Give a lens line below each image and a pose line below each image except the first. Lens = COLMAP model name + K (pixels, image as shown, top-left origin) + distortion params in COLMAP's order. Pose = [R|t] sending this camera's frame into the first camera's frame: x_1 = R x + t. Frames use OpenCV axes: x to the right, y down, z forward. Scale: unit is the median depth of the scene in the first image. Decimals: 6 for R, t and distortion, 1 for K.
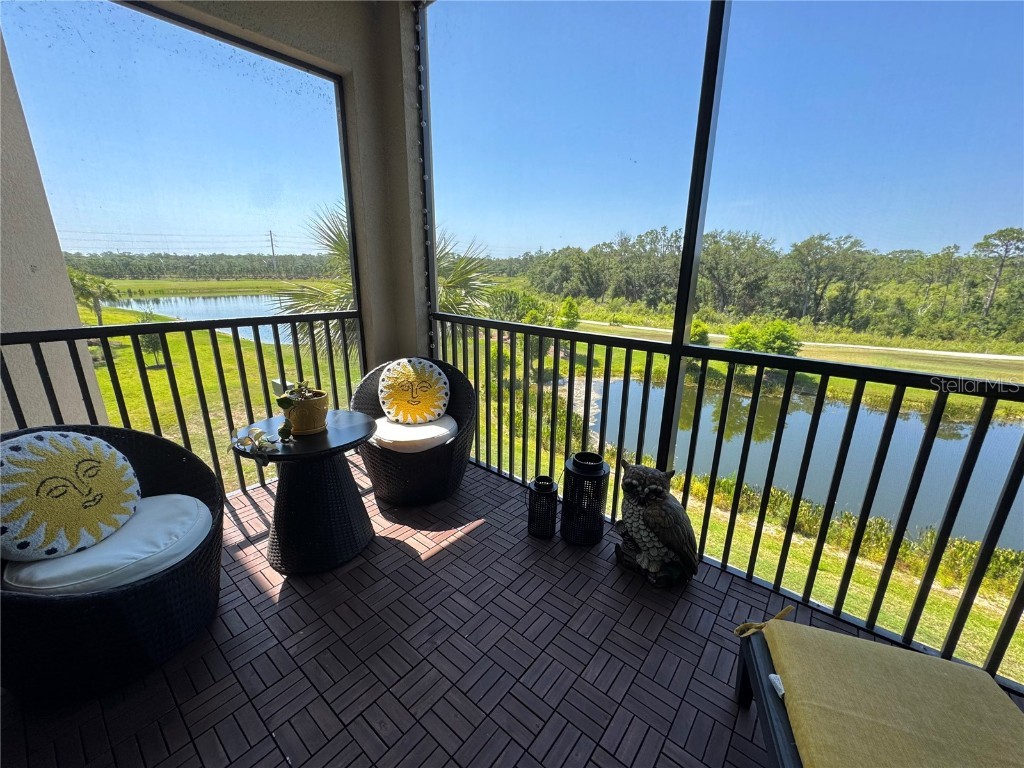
lens RADIAL K [[408.7, 0, 512.0], [0, 408.7, 384.0], [0, 0, 1]] dist [-0.001578, -0.000144]
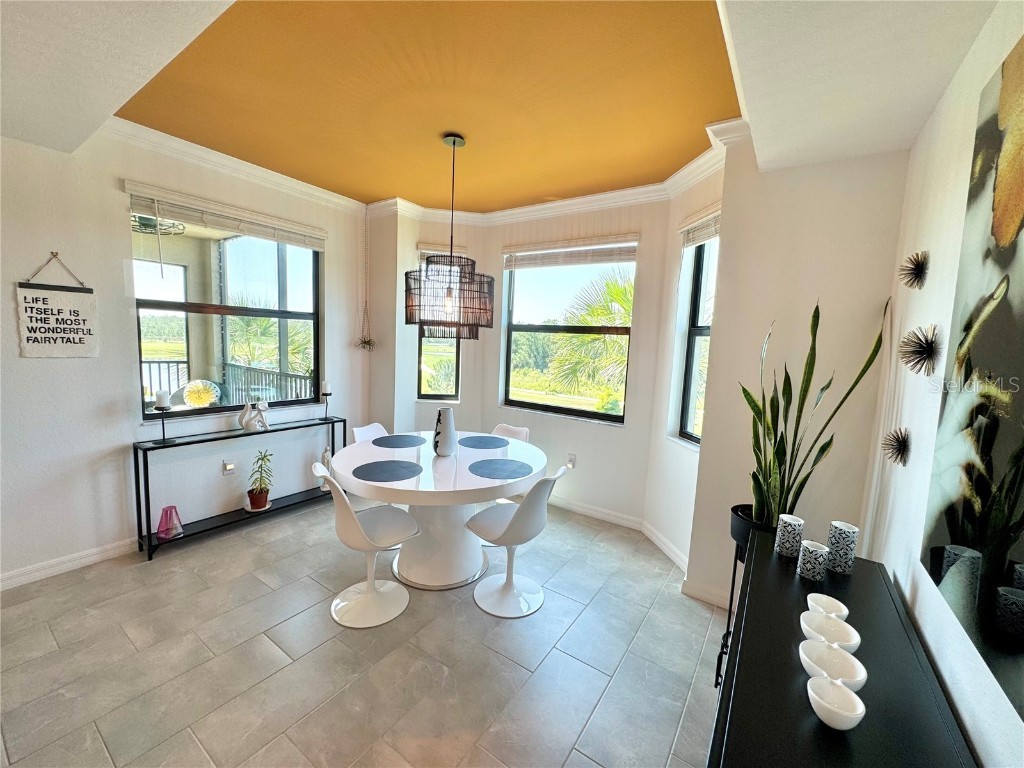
lens RADIAL K [[410.6, 0, 512.0], [0, 410.6, 384.0], [0, 0, 1]] dist [-0.002364, -0.000016]
pose [[0.995679, 0.021957, 0.090234, 1.250018], [-0.006383, 0.985531, -0.169375, 0.329411], [-0.092647, 0.168067, 0.981412, -1.393781]]
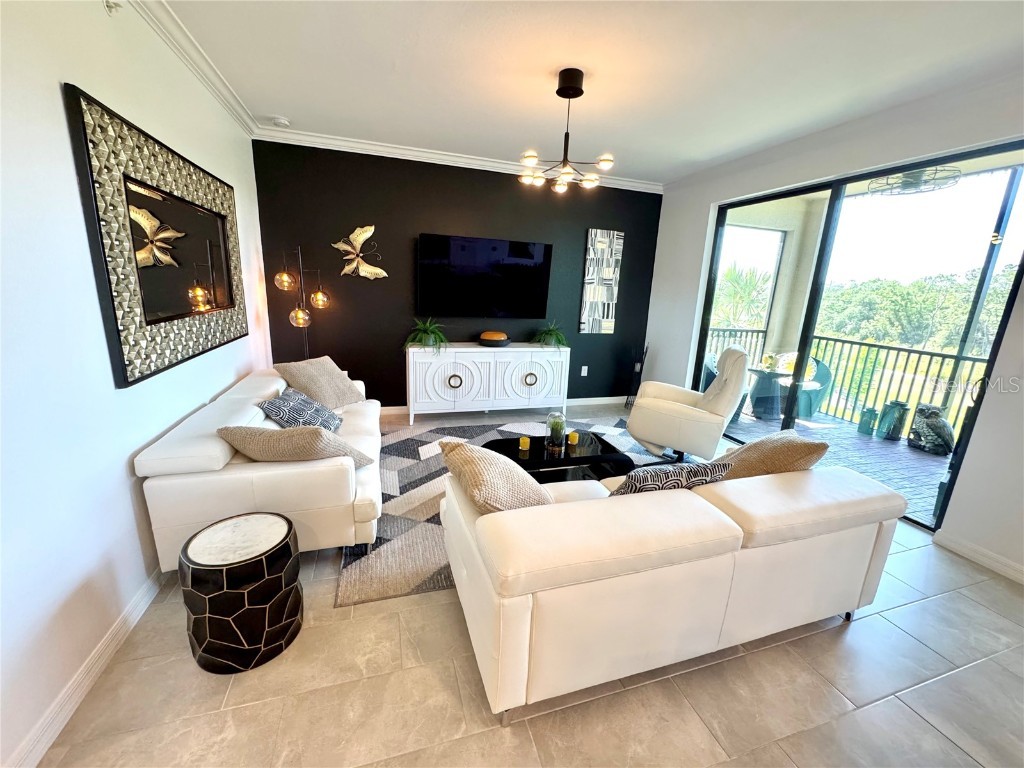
lens RADIAL K [[410.6, 0, 512.0], [0, 410.6, 384.0], [0, 0, 1]] dist [-0.002364, -0.000016]
pose [[0.836088, 0.156113, -0.525914, -0.340342], [-0.187565, 0.982230, -0.006621, 0.399304], [0.515535, 0.104179, 0.850512, -1.632583]]
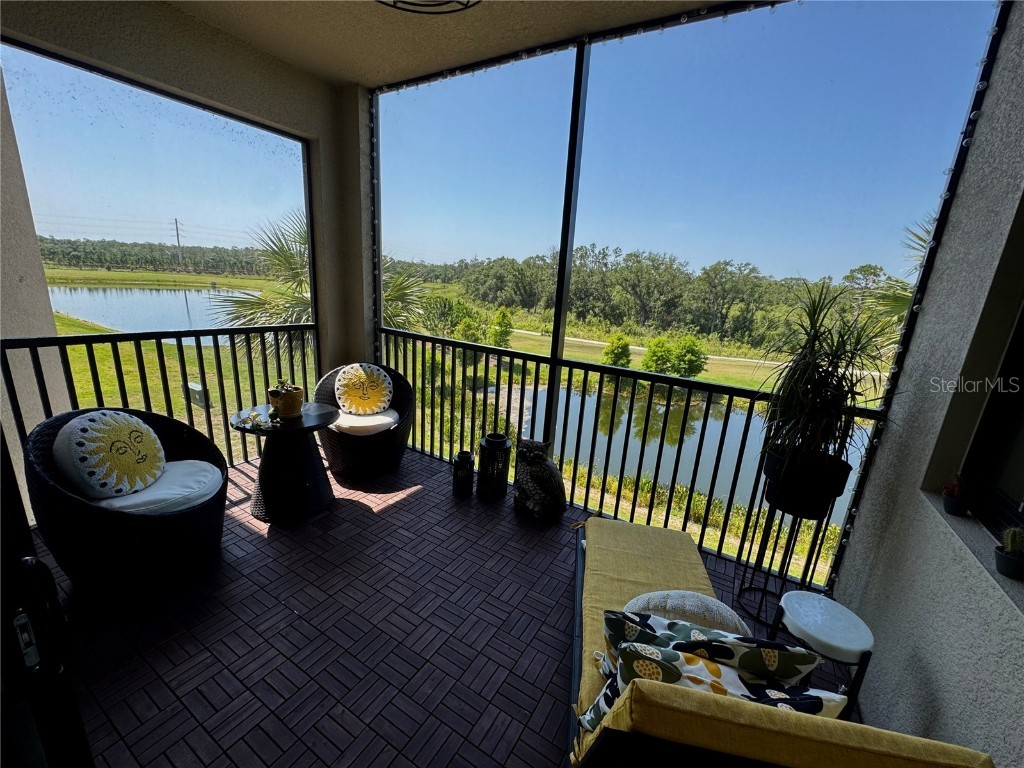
lens RADIAL K [[410.6, 0, 512.0], [0, 410.6, 384.0], [0, 0, 1]] dist [-0.002364, -0.000016]
pose [[0.987020, 0.012058, 0.160142, 0.009349], [-0.009017, 0.999765, -0.019707, 0.020990], [-0.160342, 0.018007, 0.986897, -0.323062]]
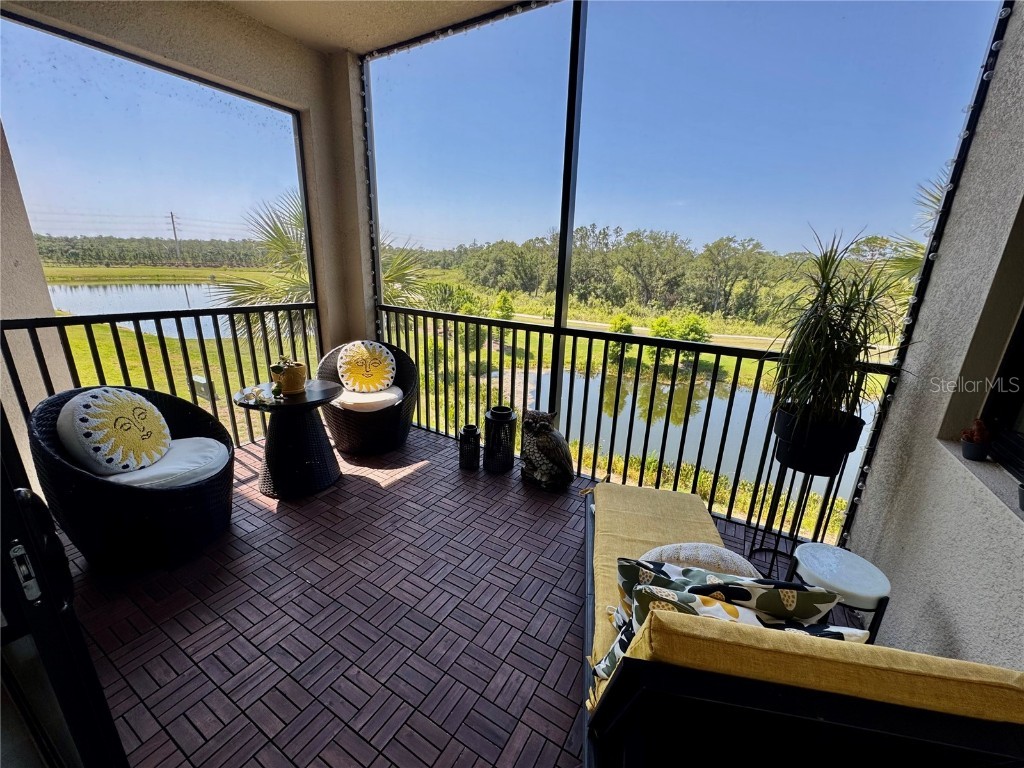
lens RADIAL K [[410.6, 0, 512.0], [0, 410.6, 384.0], [0, 0, 1]] dist [-0.002364, -0.000016]
pose [[0.988118, -0.022715, 0.152009, 0.008803], [0.020485, 0.999659, 0.016223, 0.057091], [-0.152325, -0.012916, 0.988246, -0.310471]]
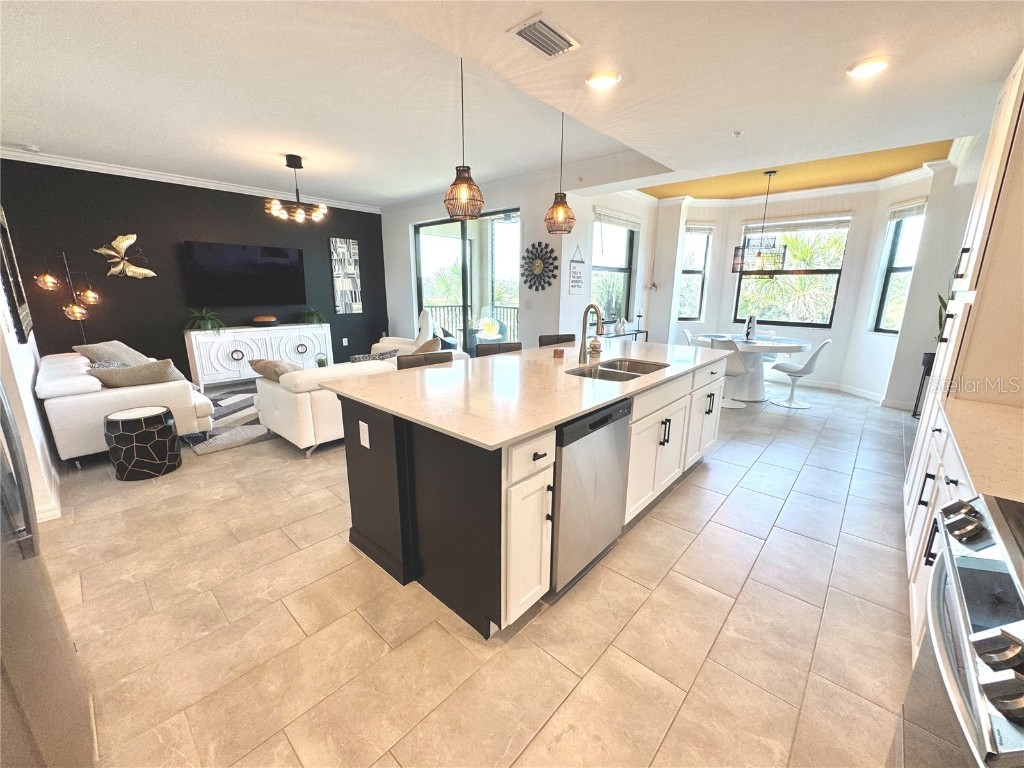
lens RADIAL K [[410.6, 0, 512.0], [0, 410.6, 384.0], [0, 0, 1]] dist [-0.002364, -0.000016]
pose [[0.998487, 0.009095, -0.054236, 0.143866], [-0.011810, 0.998682, -0.049949, 0.658468], [0.053710, 0.050514, 0.997278, -2.390807]]
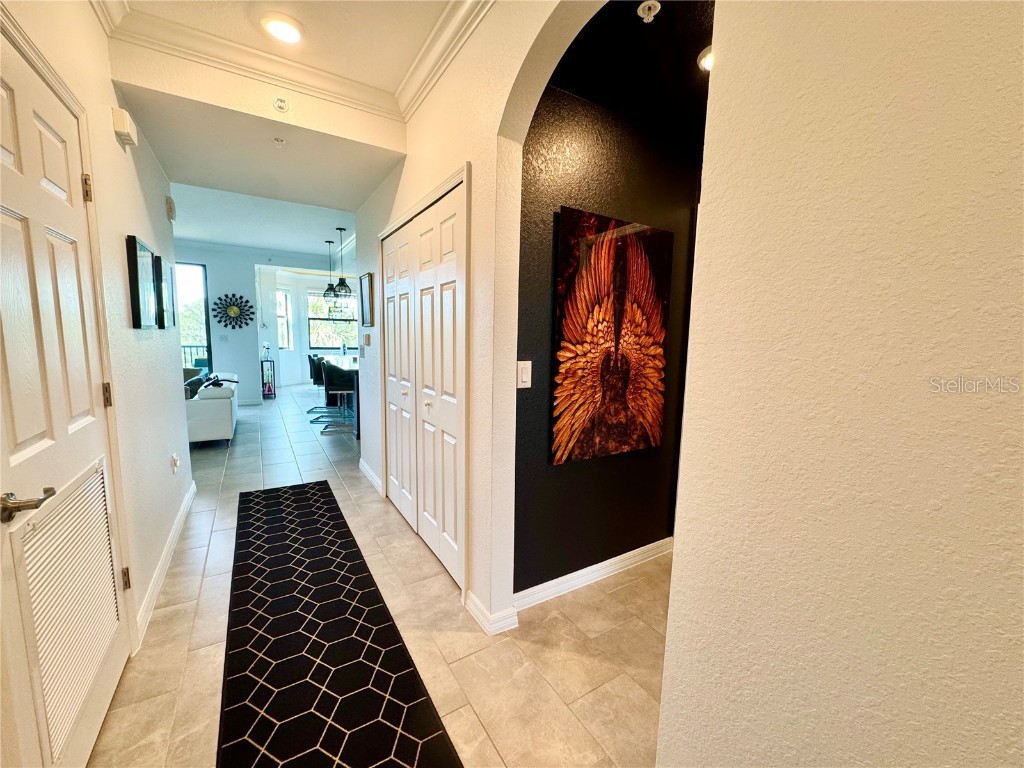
lens RADIAL K [[410.5, 0, 512.0], [0, 410.5, 384.0], [0, 0, 1]] dist [0.000832, 0.000037]
pose [[0.321877, -0.116032, 0.939644, -1.810331], [0.243130, 0.969310, 0.036411, 0.802374], [-0.915031, 0.216736, 0.340210, -2.924998]]
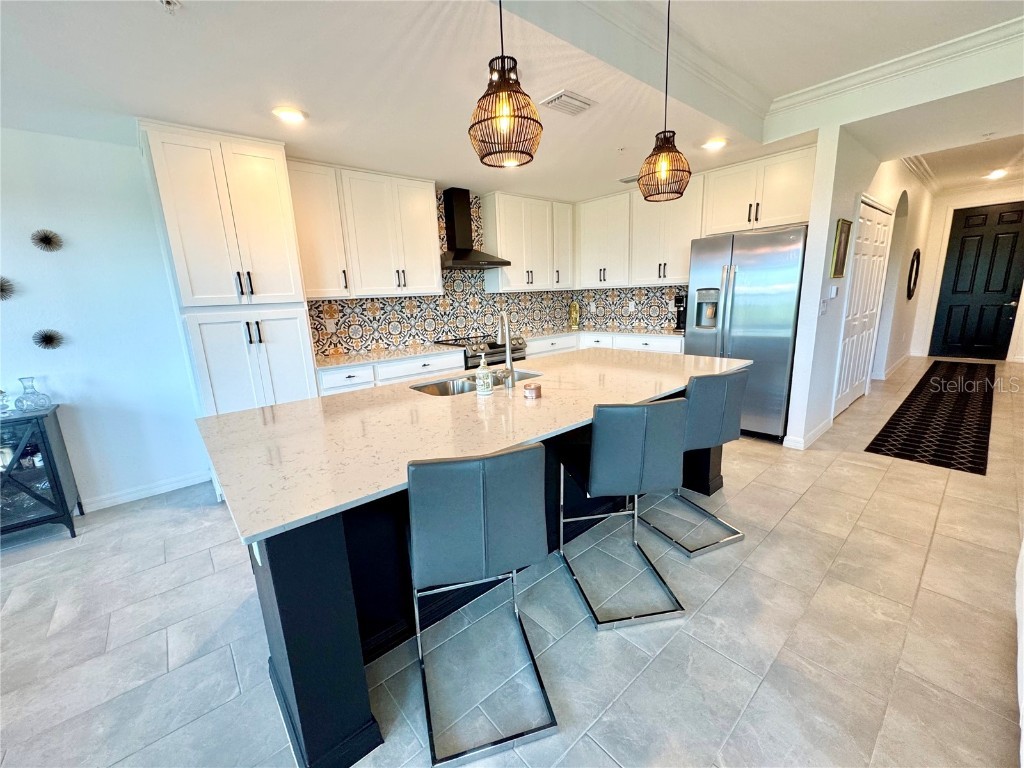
lens RADIAL K [[410.6, 0, 512.0], [0, 410.6, 384.0], [0, 0, 1]] dist [-0.002364, -0.000016]
pose [[-0.984153, -0.005700, 0.177231, 0.112567], [0.079698, 0.878623, 0.470818, 0.158383], [-0.158403, 0.477482, -0.864245, -0.630419]]
